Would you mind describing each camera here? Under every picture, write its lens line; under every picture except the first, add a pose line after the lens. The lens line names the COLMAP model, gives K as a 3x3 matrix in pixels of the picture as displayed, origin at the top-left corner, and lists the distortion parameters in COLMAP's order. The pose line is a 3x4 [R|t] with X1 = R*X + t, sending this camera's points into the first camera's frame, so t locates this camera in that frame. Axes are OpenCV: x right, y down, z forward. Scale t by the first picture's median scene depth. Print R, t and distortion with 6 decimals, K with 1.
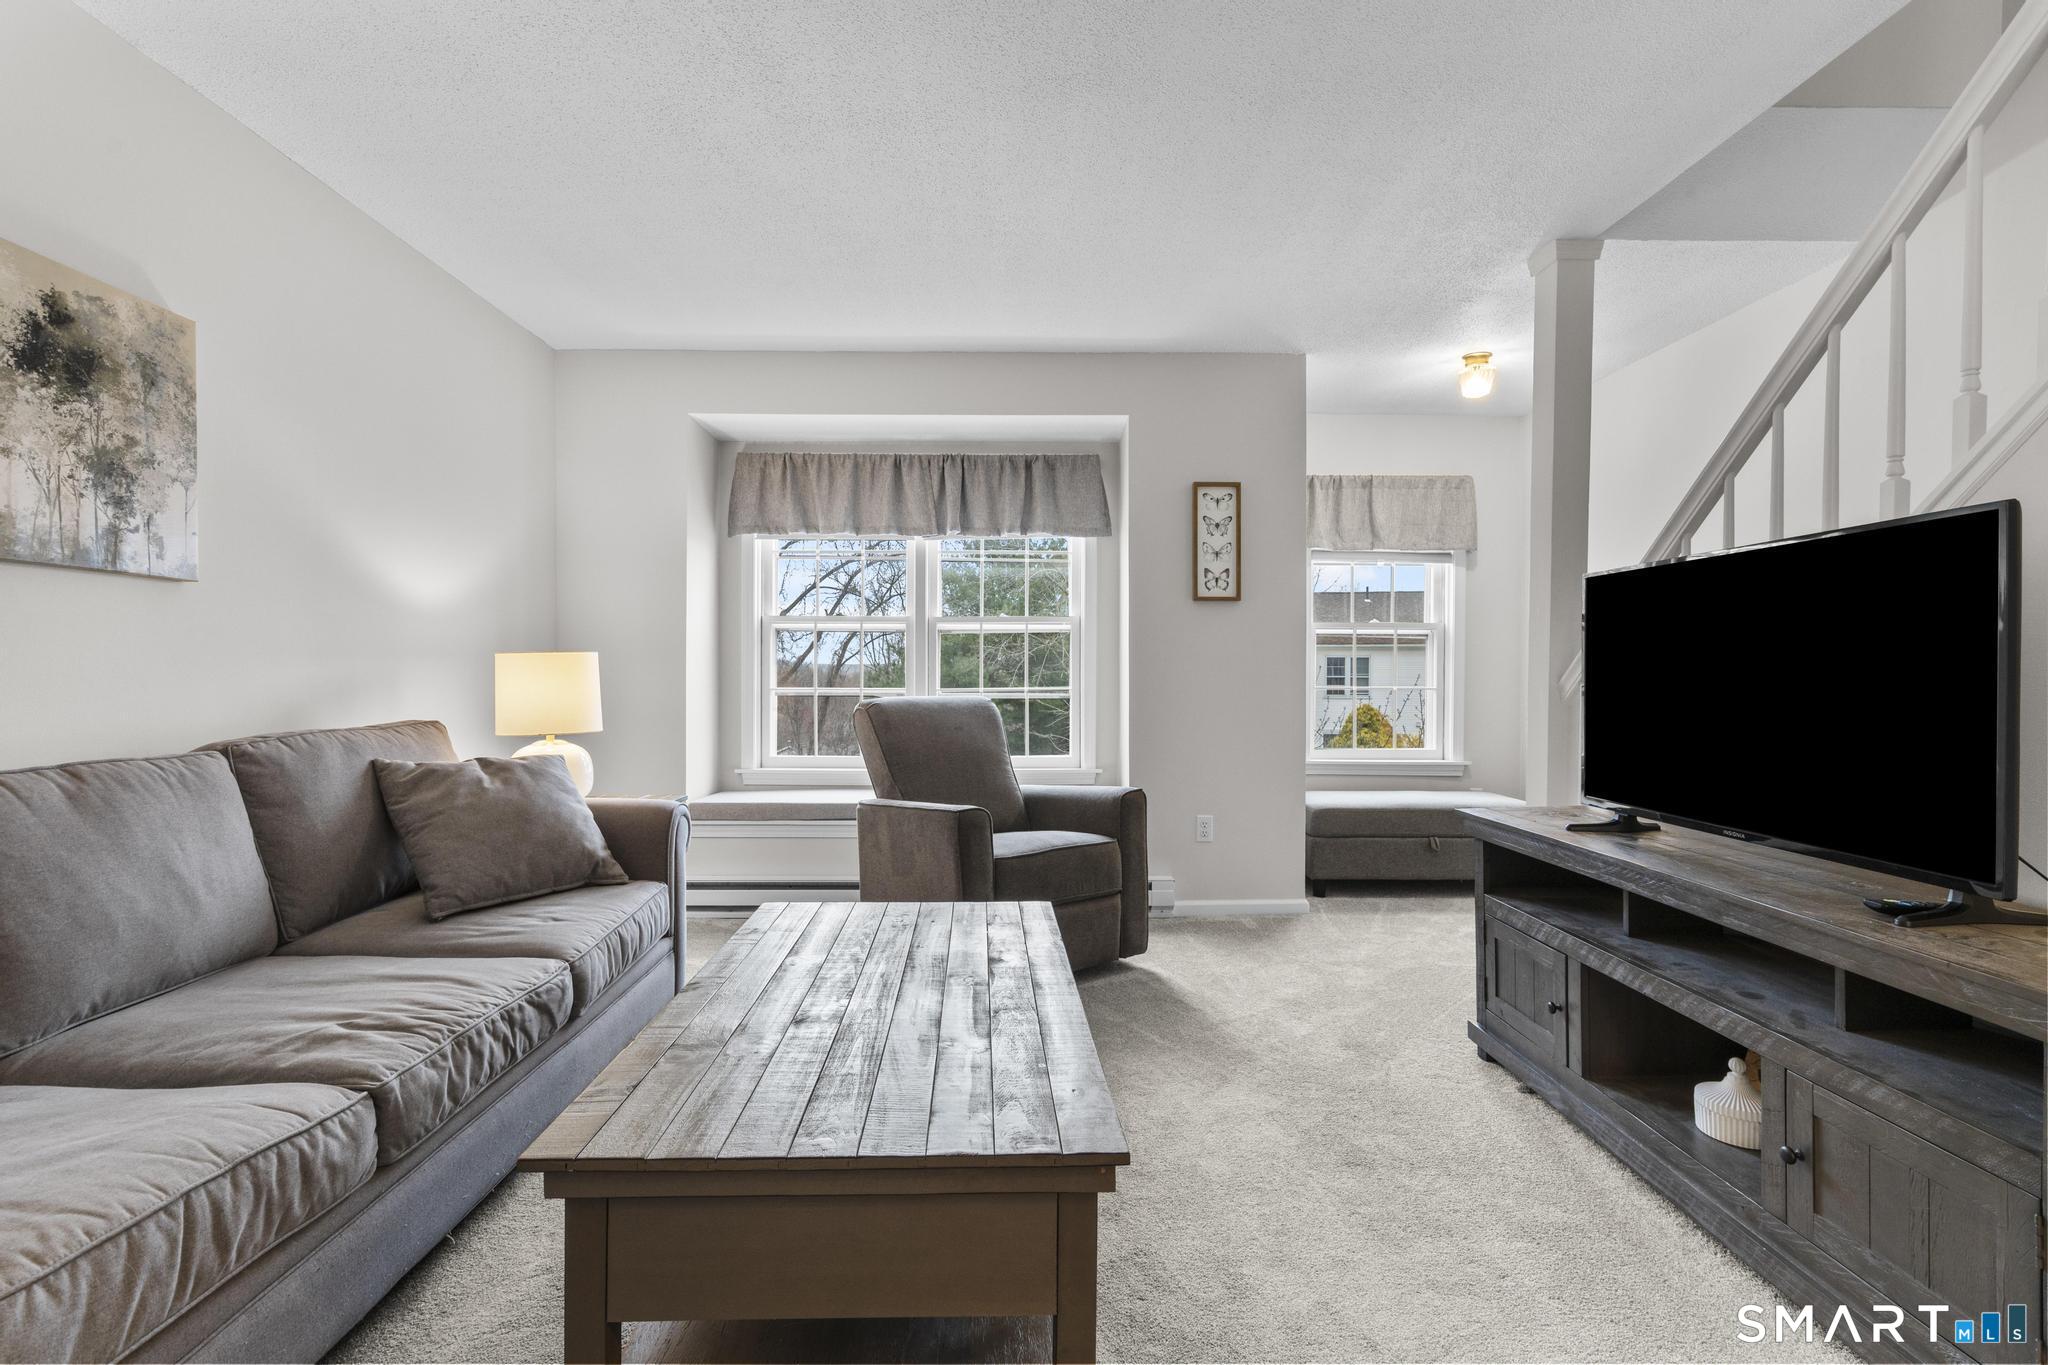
lens RADIAL K [[916.1, 0, 1020.6], [0, 916.1, 685.2], [0, 0, 1]] dist [-0.008233, 0.004503]
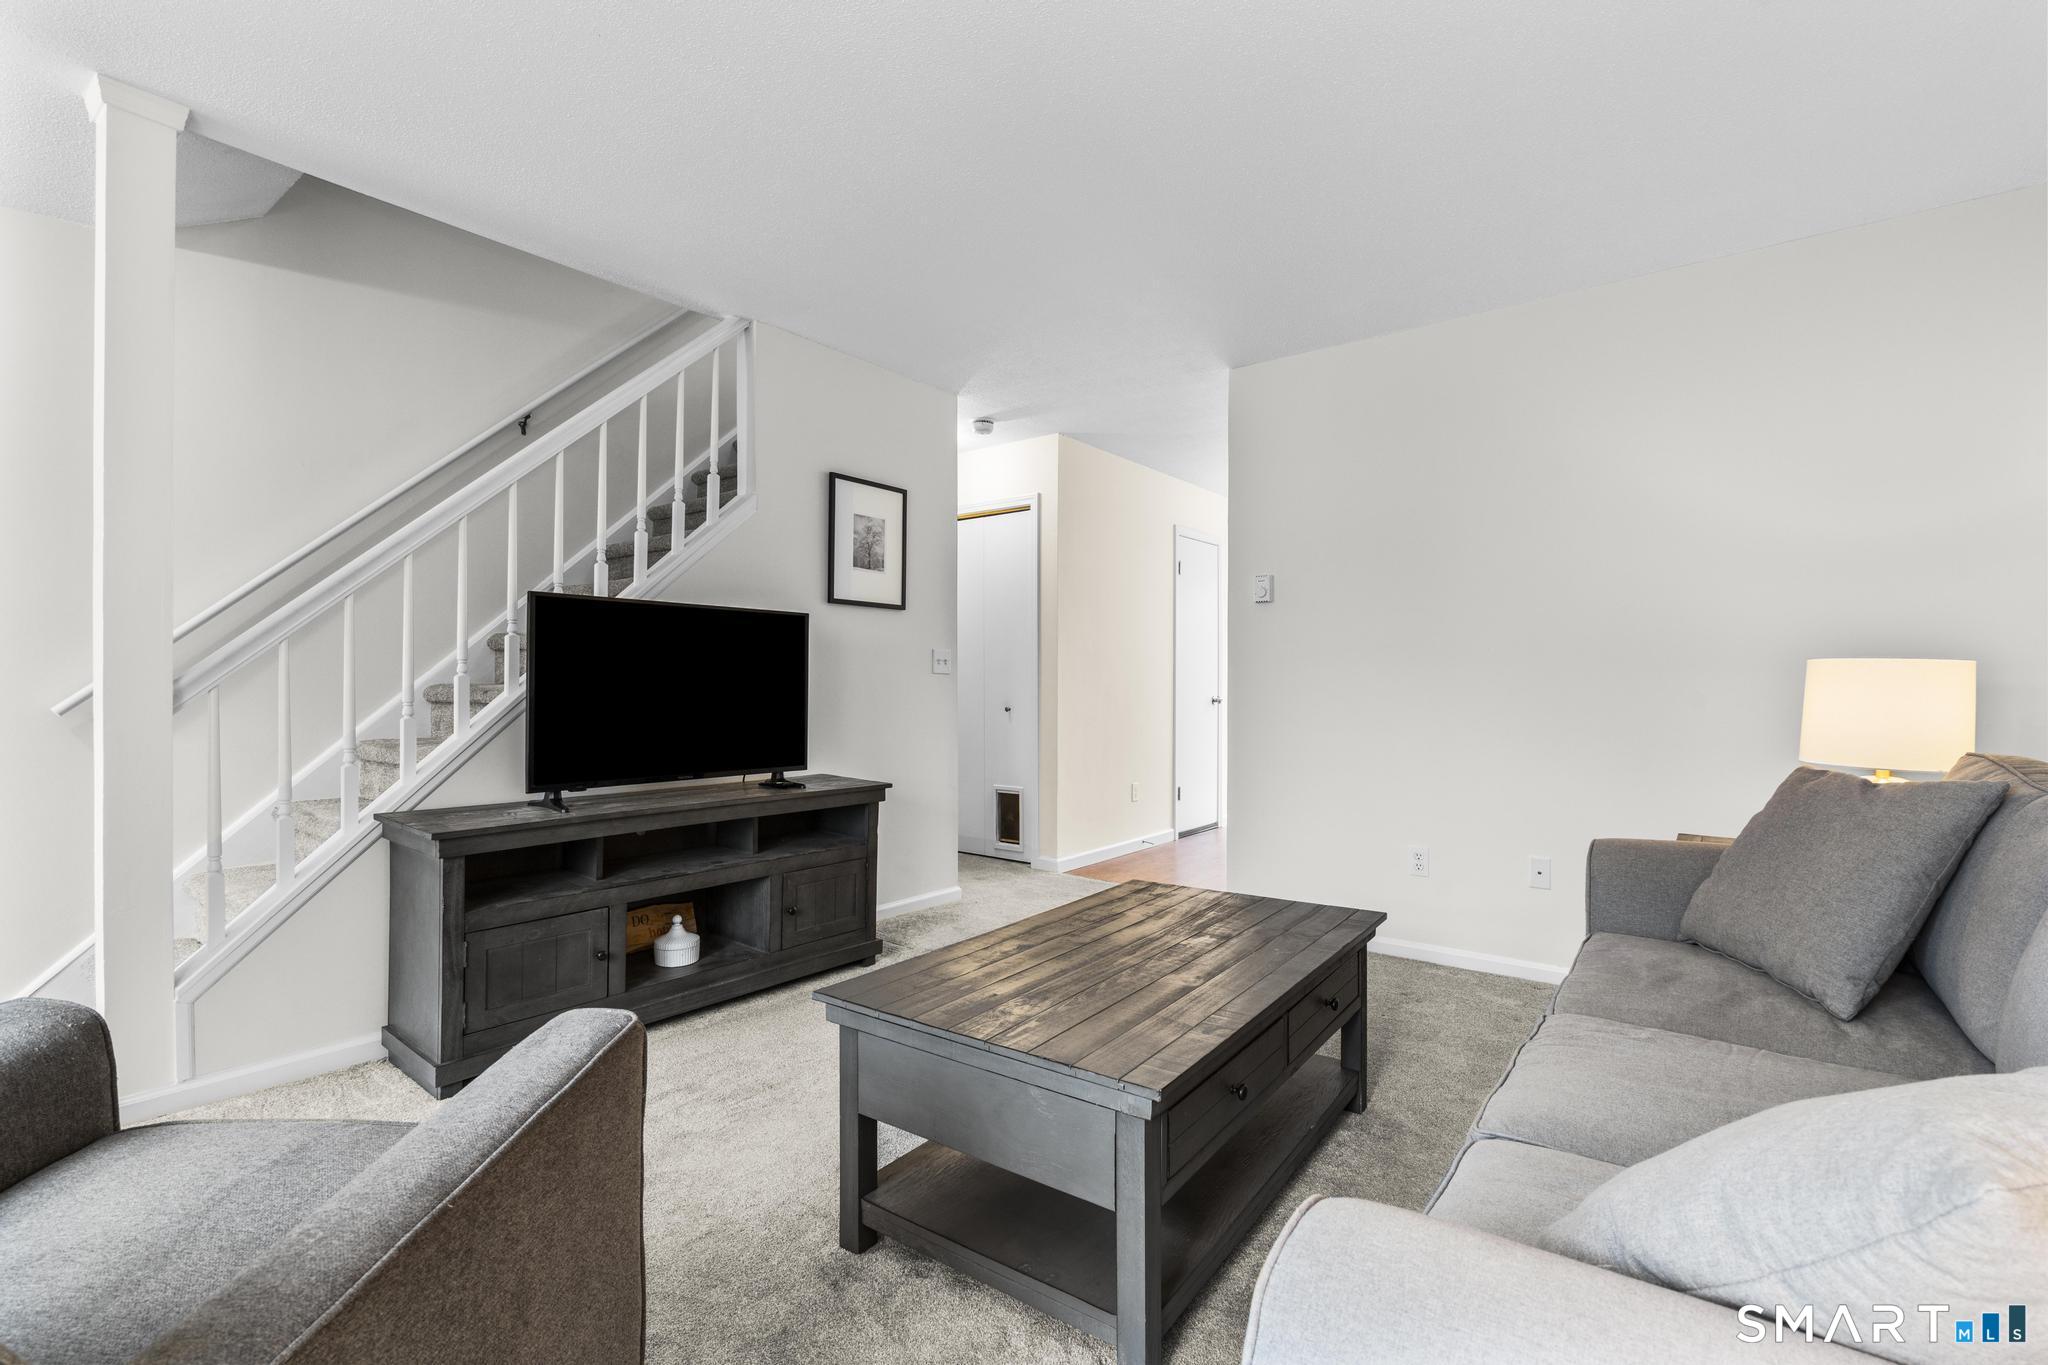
lens RADIAL K [[916.1, 0, 1031.4], [0, 916.1, 681.3], [0, 0, 1]] dist [-0.008233, 0.004503]
pose [[-0.786087, -0.006715, 0.618079, -0.377684], [-0.001228, 0.999956, 0.009303, -0.013290], [-0.618114, 0.006554, -0.786061, 0.992866]]
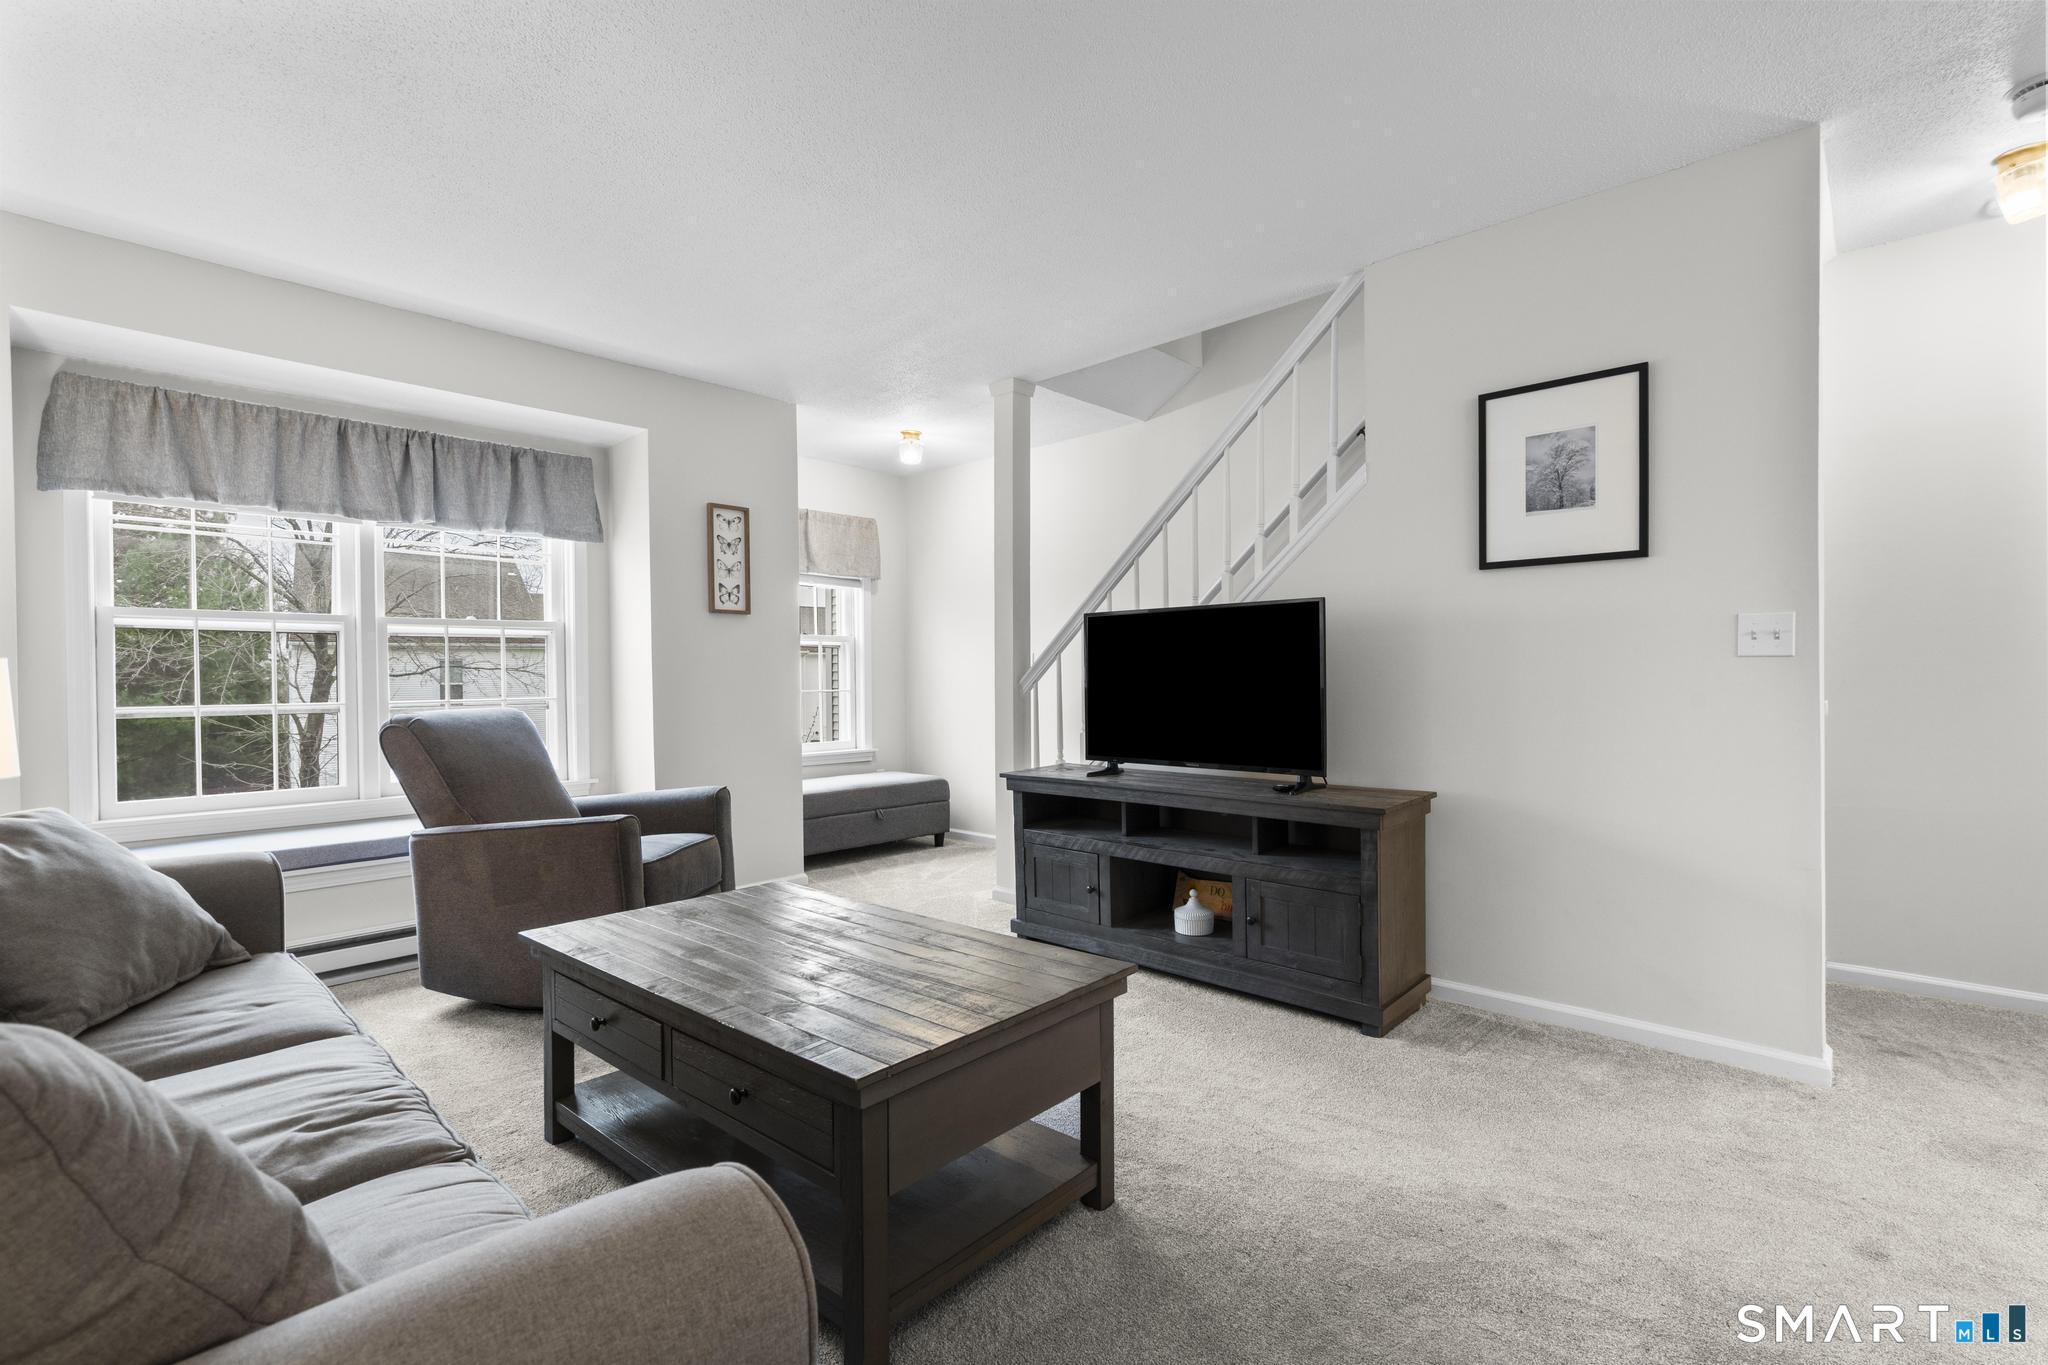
lens RADIAL K [[916.1, 0, 1014.7], [0, 916.1, 682.0], [0, 0, 1]] dist [-0.008233, 0.004503]
pose [[0.694945, -0.013435, 0.718937, -0.395496], [0.020116, 0.999797, -0.000761, -0.003135], [-0.718781, 0.014991, 0.695075, -0.004347]]
